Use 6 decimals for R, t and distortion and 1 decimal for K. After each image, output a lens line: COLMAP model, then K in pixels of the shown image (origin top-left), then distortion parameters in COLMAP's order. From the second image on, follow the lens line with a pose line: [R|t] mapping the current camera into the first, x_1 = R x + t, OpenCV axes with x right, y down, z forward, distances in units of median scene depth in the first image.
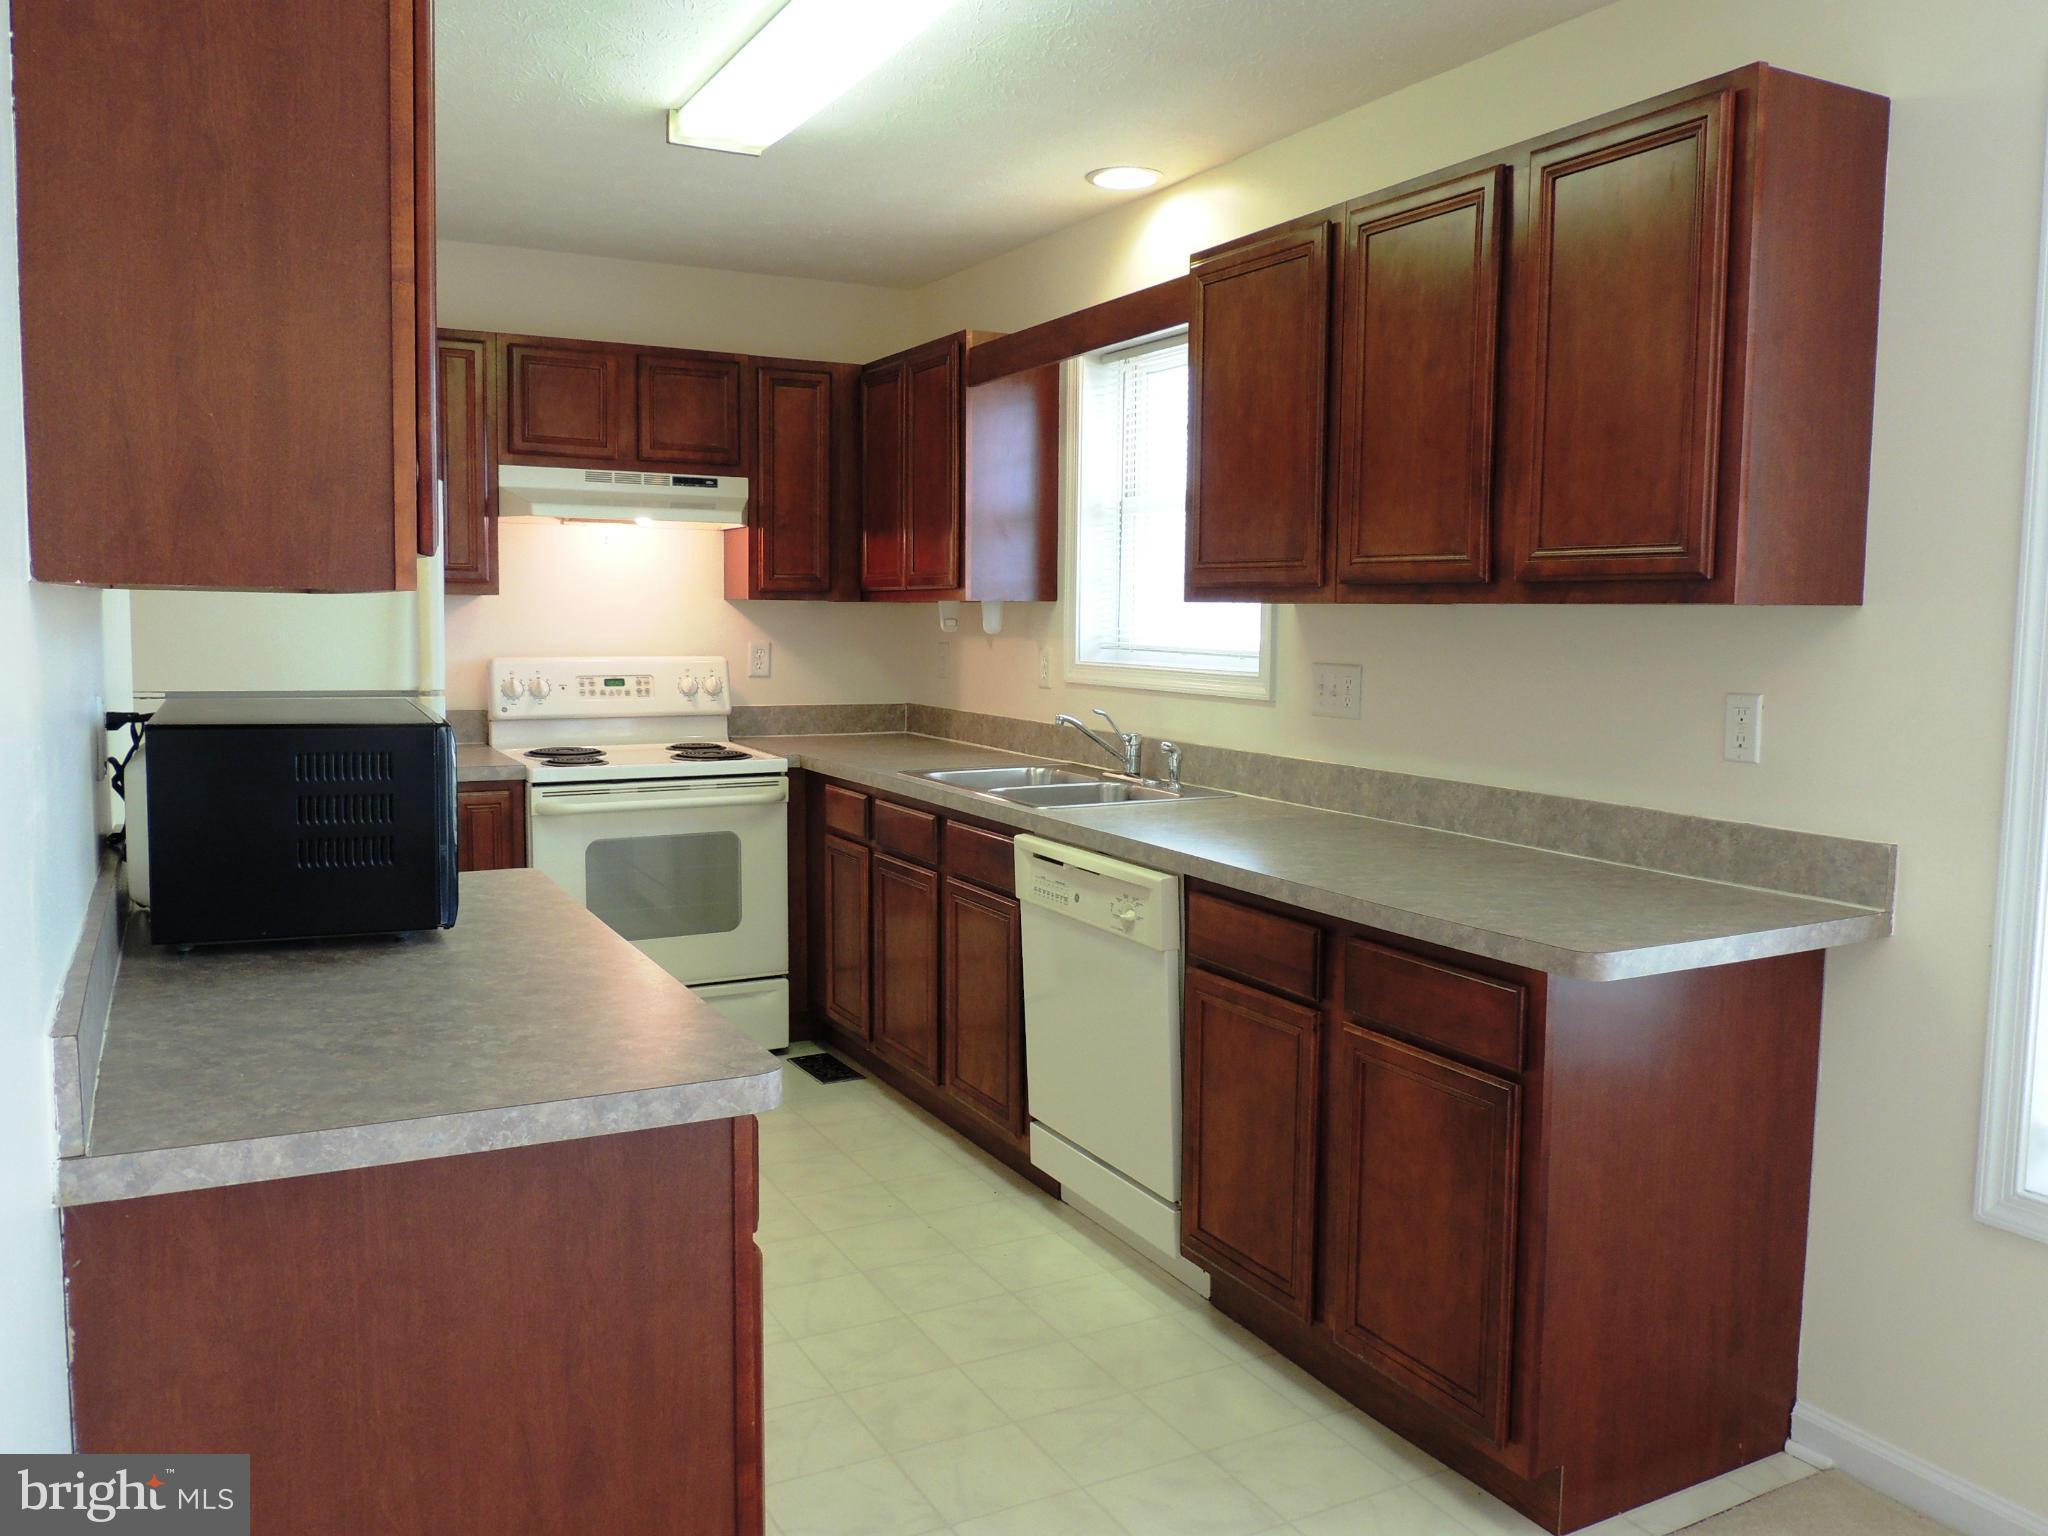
lens RADIAL K [[1600.6, 0, 1031.9], [0, 1600.6, 762.2], [0, 0, 1]] dist [-0.021958, 0.005517]
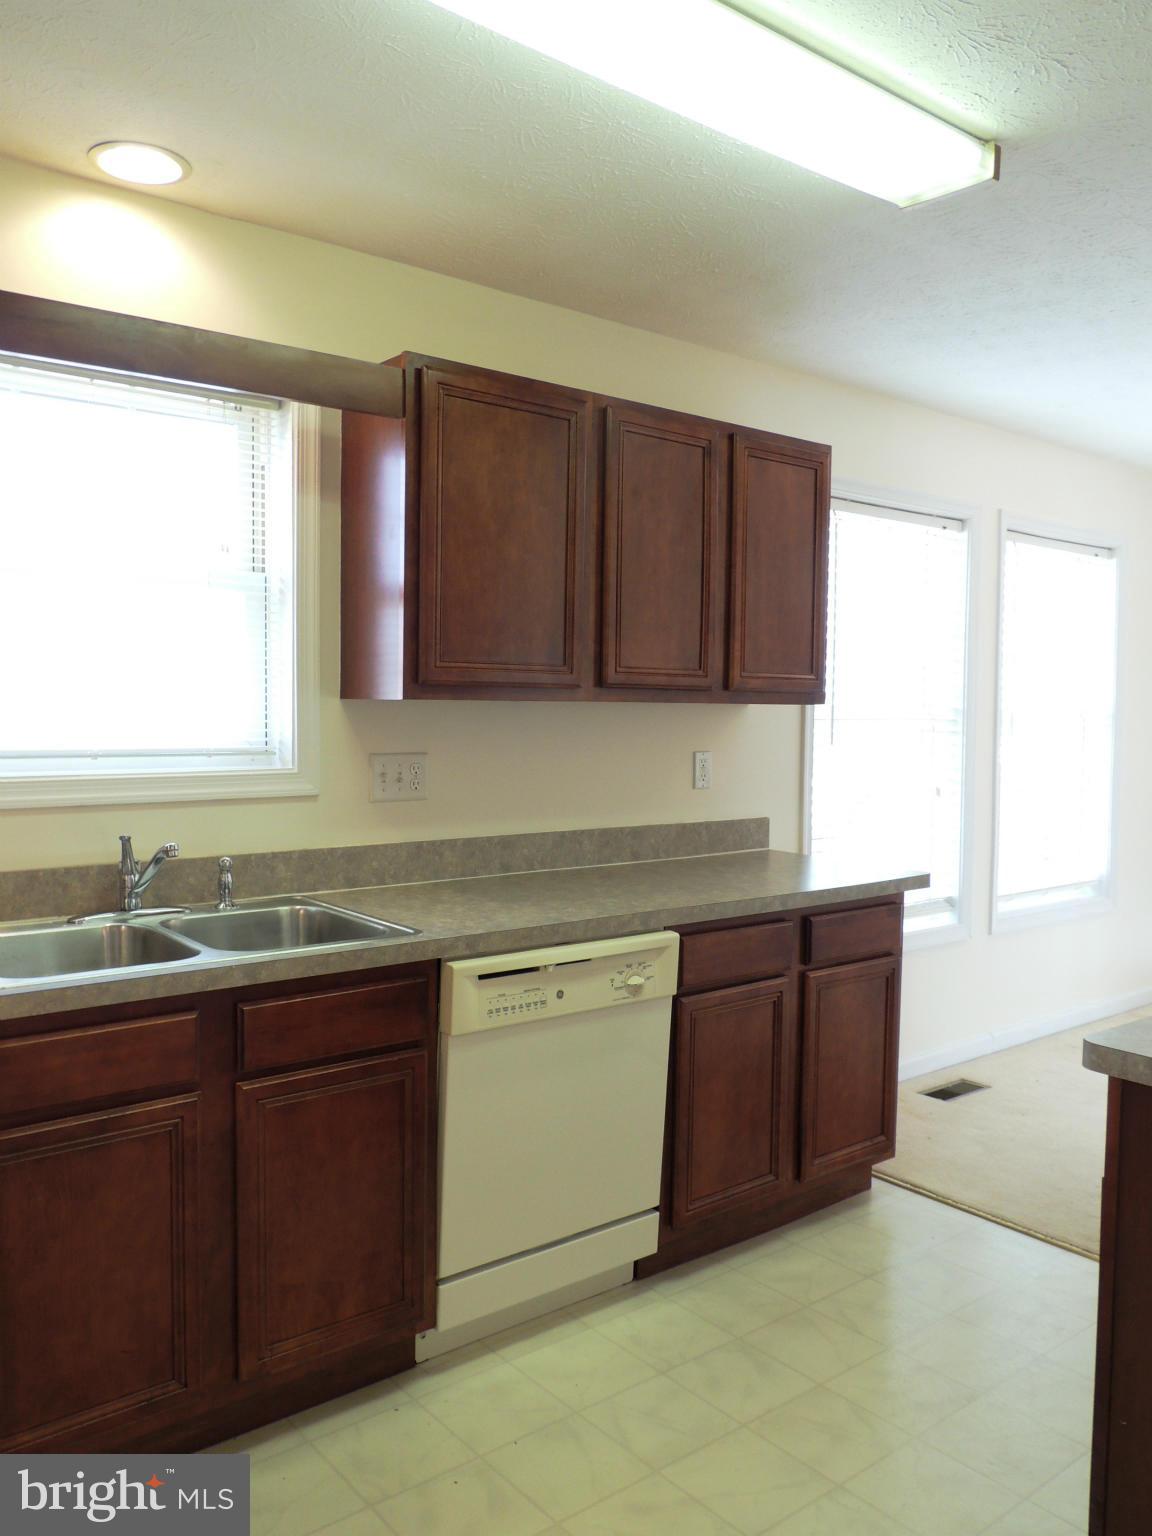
lens RADIAL K [[1200.5, 0, 578.7], [0, 1200.5, 758.4], [0, 0, 1]] dist [-0.021958, 0.005517]
pose [[-0.190630, -0.056094, 0.980058, -0.512192], [0.079567, 0.994198, 0.072380, -0.084771], [-0.978432, 0.091778, -0.185061, 0.806938]]
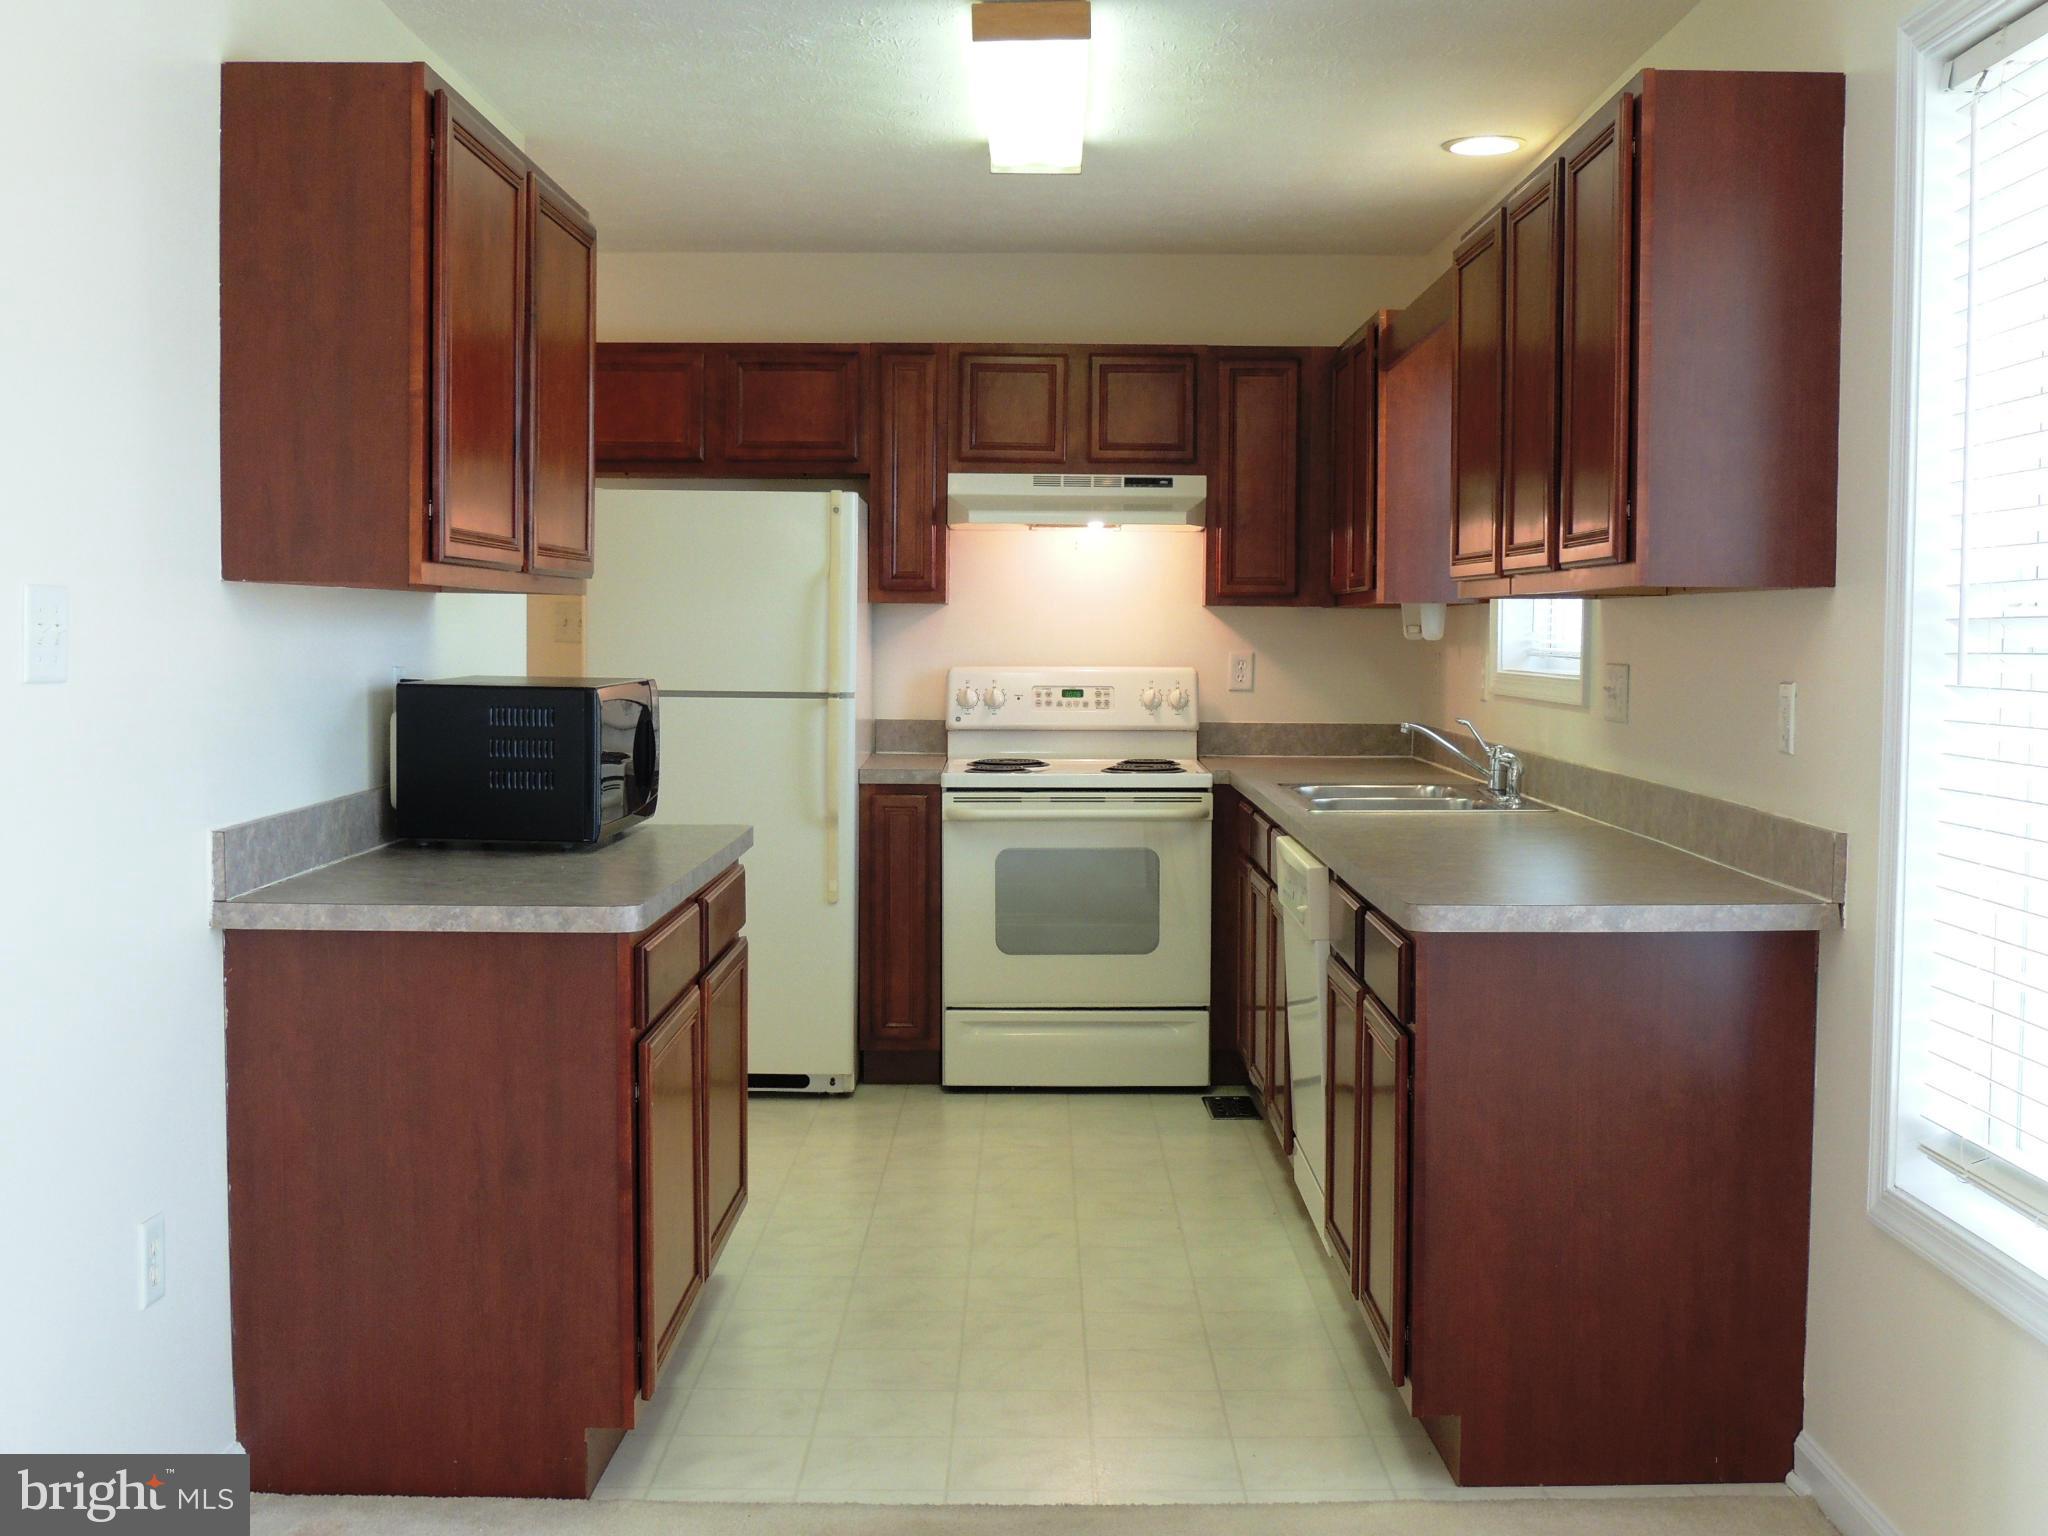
lens RADIAL K [[2298.6, 0, 1024.6], [0, 2298.6, 762.0], [0, 0, 1]] dist [-0.018047, 0.000000]
pose [[0.879575, 0.021623, -0.475269, 0.406805], [-0.041430, 0.998653, -0.031239, 0.038871], [0.473953, 0.047167, 0.879286, -0.243699]]
